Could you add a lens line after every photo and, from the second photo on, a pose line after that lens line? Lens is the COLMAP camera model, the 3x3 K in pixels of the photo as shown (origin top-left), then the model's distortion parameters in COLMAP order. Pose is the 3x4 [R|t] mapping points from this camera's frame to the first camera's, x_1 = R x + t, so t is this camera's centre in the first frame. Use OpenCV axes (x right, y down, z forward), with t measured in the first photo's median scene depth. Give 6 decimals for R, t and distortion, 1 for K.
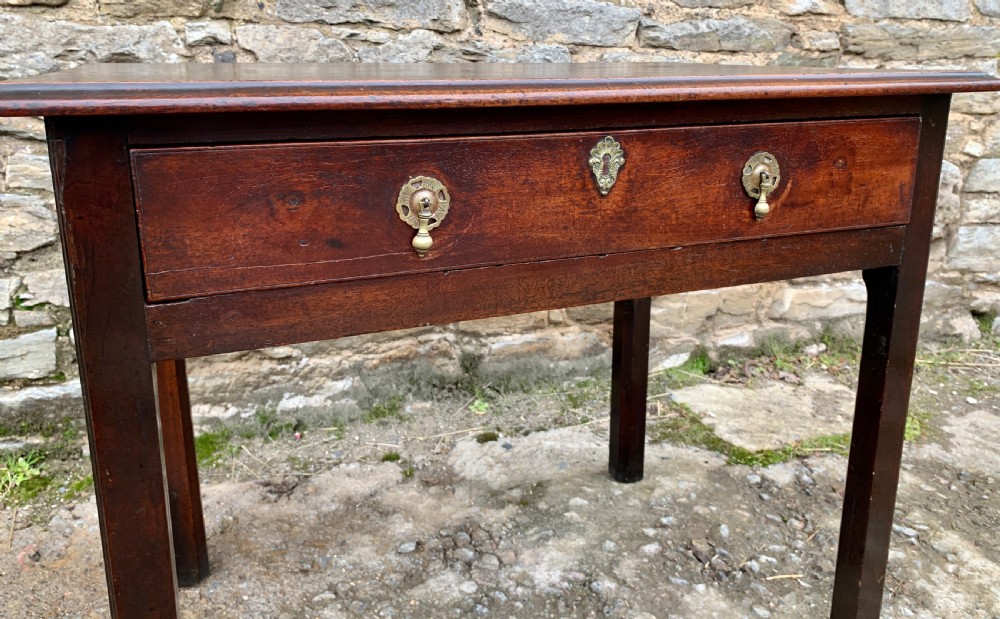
lens RADIAL K [[774.0, 0, 509.0], [0, 774.0, 233.6], [0, 0, 1]] dist [0.040065, -0.056038]
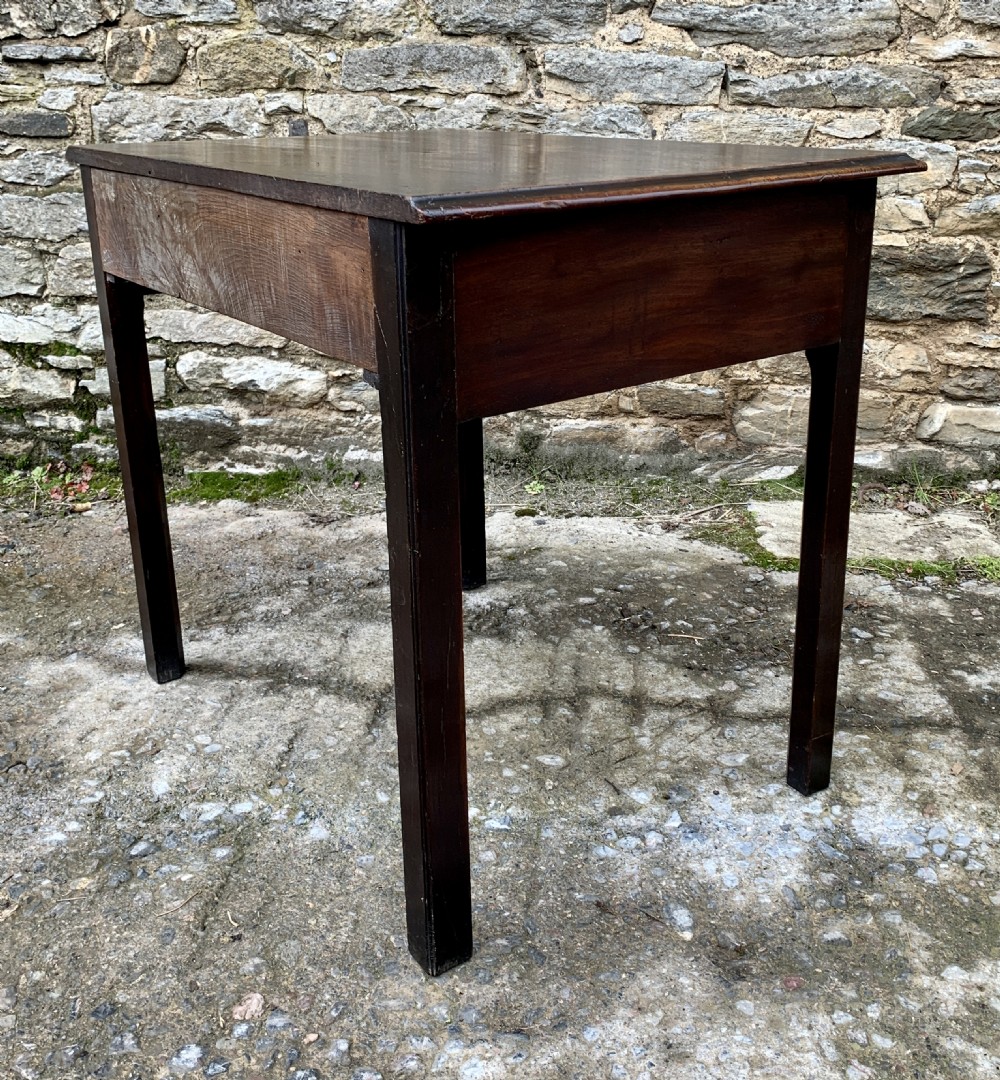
lens RADIAL K [[1186.5, 0, 515.0], [0, 1186.5, 458.2], [0, 0, 1]] dist [0.152157, -0.404128]
pose [[0.907330, 0.102362, -0.407767, 0.604774], [-0.074365, 0.993689, 0.083977, 0.070985], [0.413790, -0.045871, 0.909216, -0.407455]]
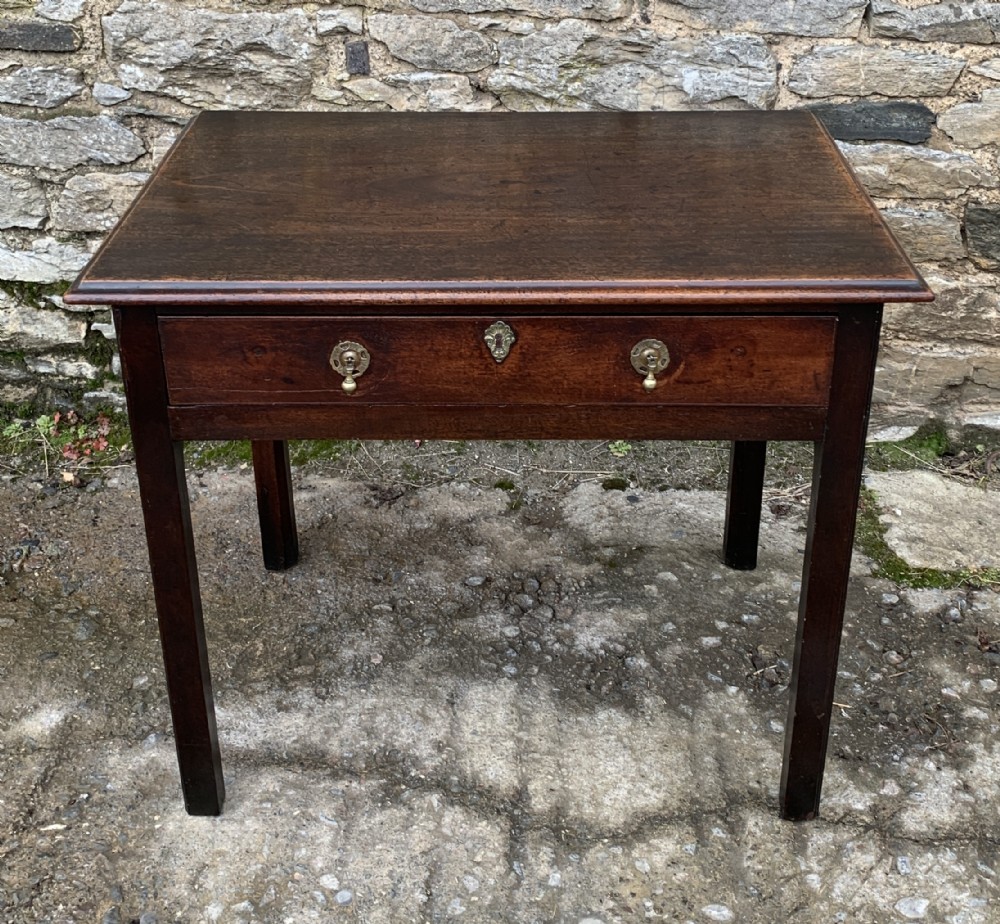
lens RADIAL K [[1352.5, 0, 531.0], [0, 1352.5, 329.5], [0, 0, 1]] dist [0.160035, -0.440534]
pose [[0.926886, 0.161447, -0.338848, 0.398232], [-0.084533, 0.969363, 0.230629, -0.269285], [0.365701, -0.185123, 0.912136, -0.430269]]
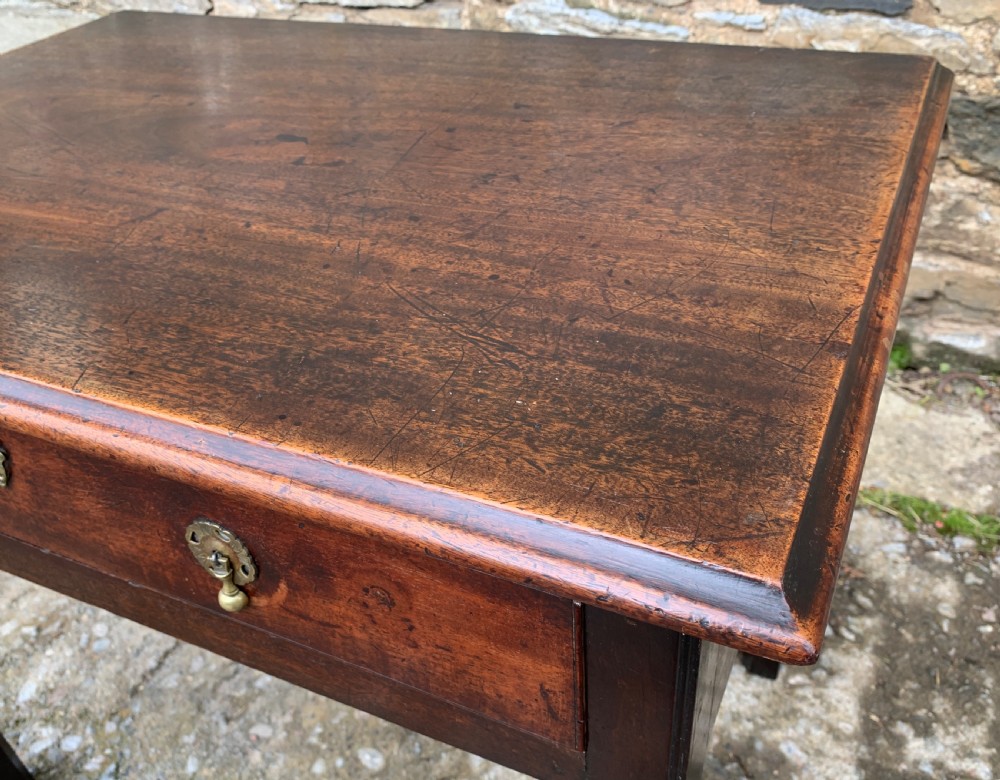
lens RADIAL K [[902.0, 0, 506.0], [0, 902.0, 409.4], [0, 0, 1]] dist [0.002259, 0.002987]
pose [[0.710636, 0.379366, -0.592519, 0.645205], [-0.094540, 0.886024, 0.453899, -0.179789], [0.697179, -0.266540, 0.665506, 0.186917]]
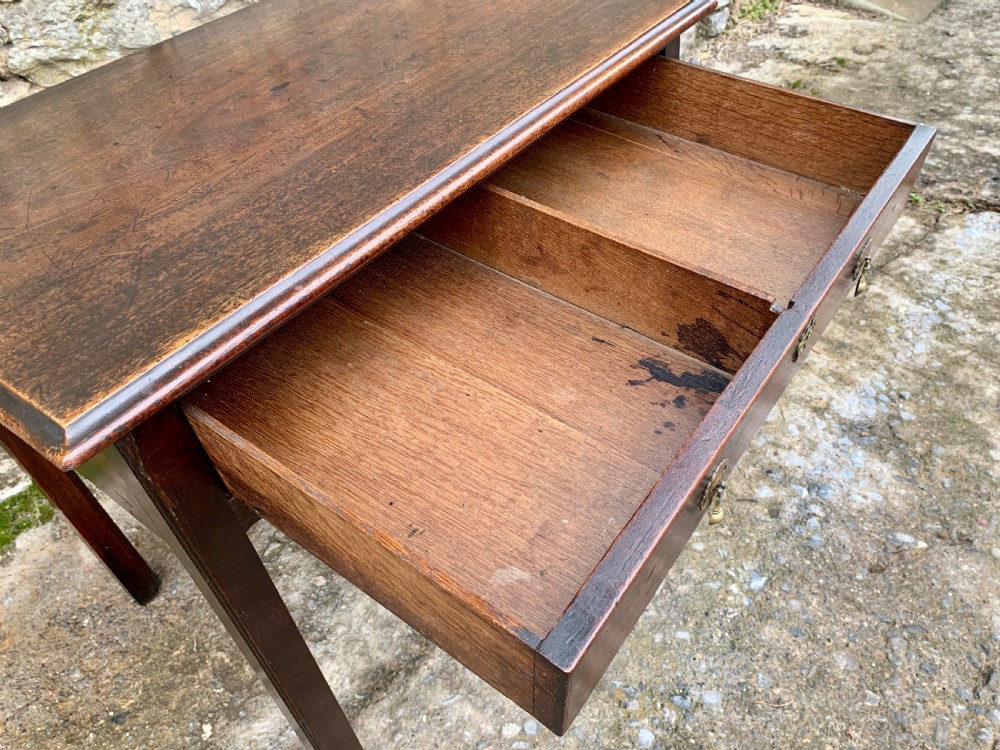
lens RADIAL K [[767.4, 0, 506.7], [0, 767.4, 381.0], [0, 0, 1]] dist [0.007675, -0.004990]
pose [[0.855340, -0.414907, 0.310234, -0.141450], [0.224146, 0.836262, 0.500425, -0.194201], [-0.467067, -0.358496, 0.808288, -0.021251]]
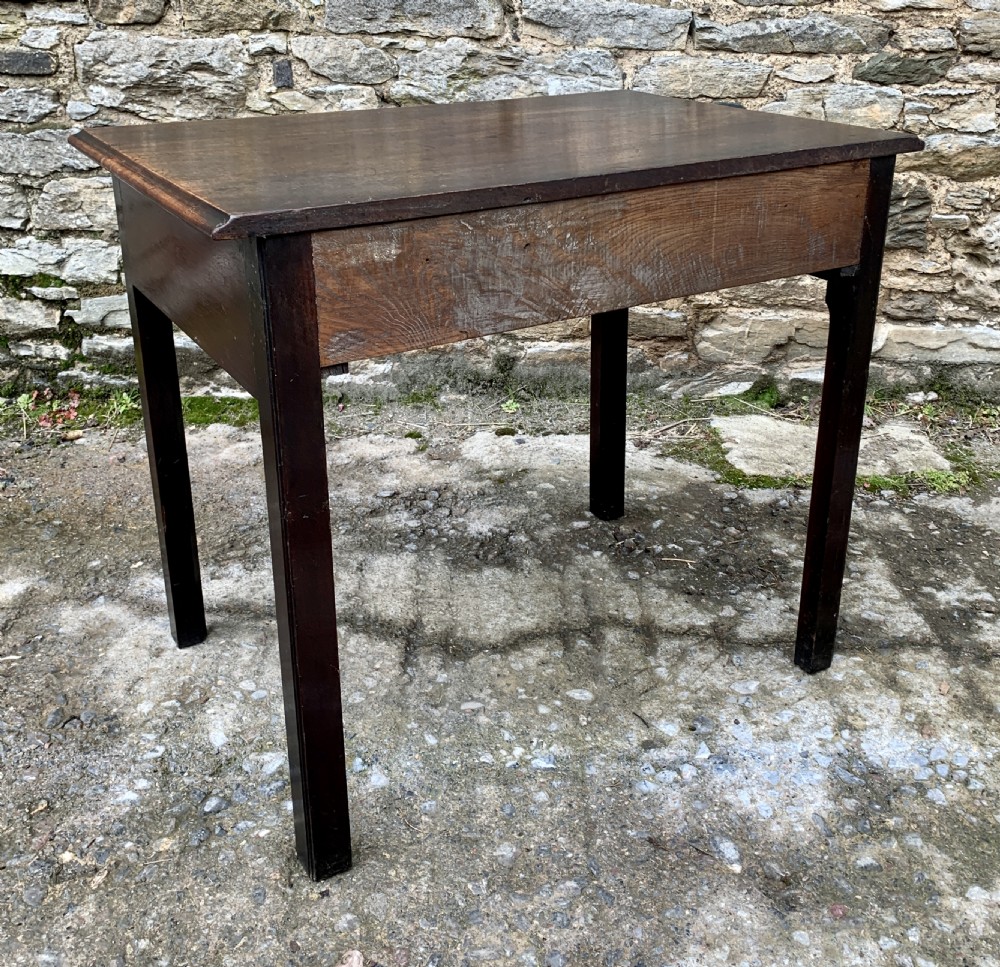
lens RADIAL K [[1127.7, 0, 505.1], [0, 1127.7, 365.0], [0, 0, 1]] dist [0.147410, -0.372571]
pose [[0.940093, 0.101783, -0.325369, 0.488838], [-0.065937, 0.990656, 0.119388, -0.011407], [0.334480, -0.090782, 0.938020, -0.459225]]
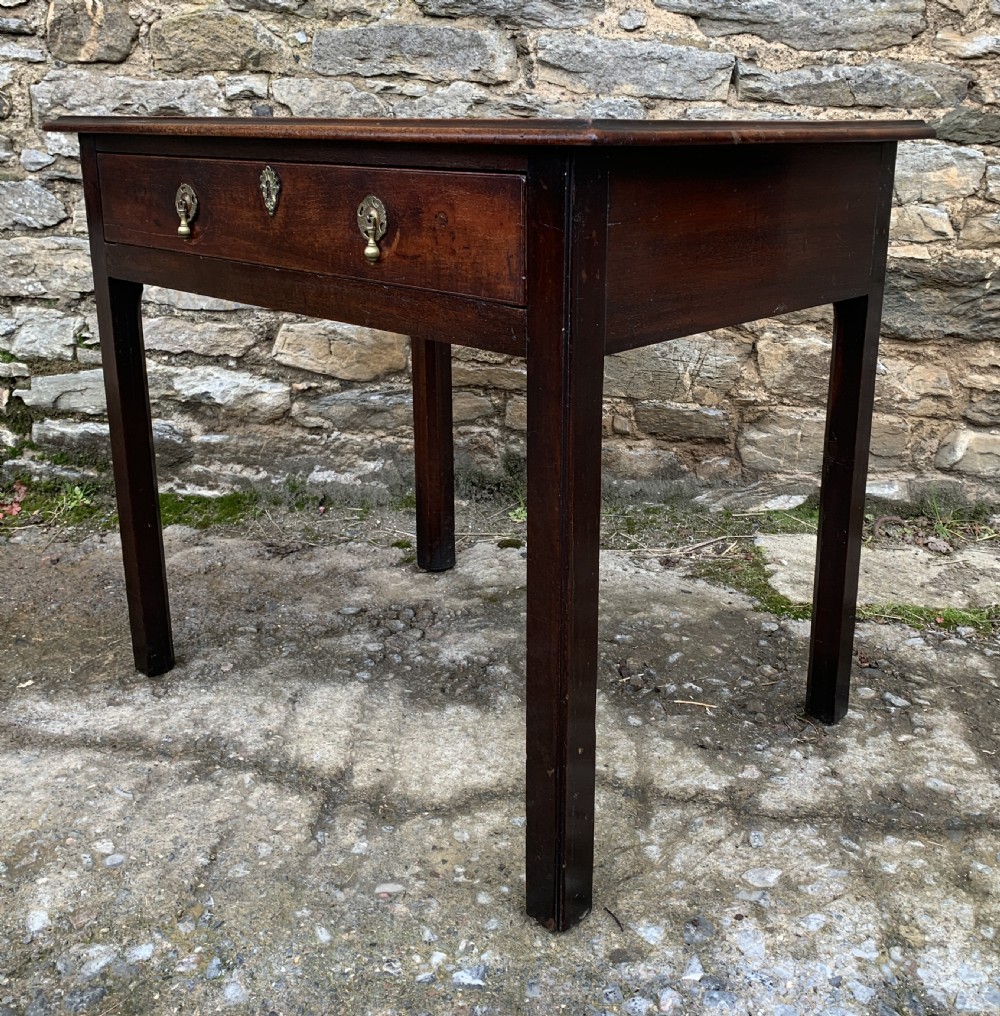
lens RADIAL K [[1125.1, 0, 545.2], [0, 1125.1, 420.5], [0, 0, 1]] dist [0.094204, -0.199693]
pose [[0.922131, 0.101112, -0.373430, 0.506332], [-0.090634, 0.994842, 0.045562, 0.062180], [0.376111, -0.008168, 0.926539, -0.194876]]
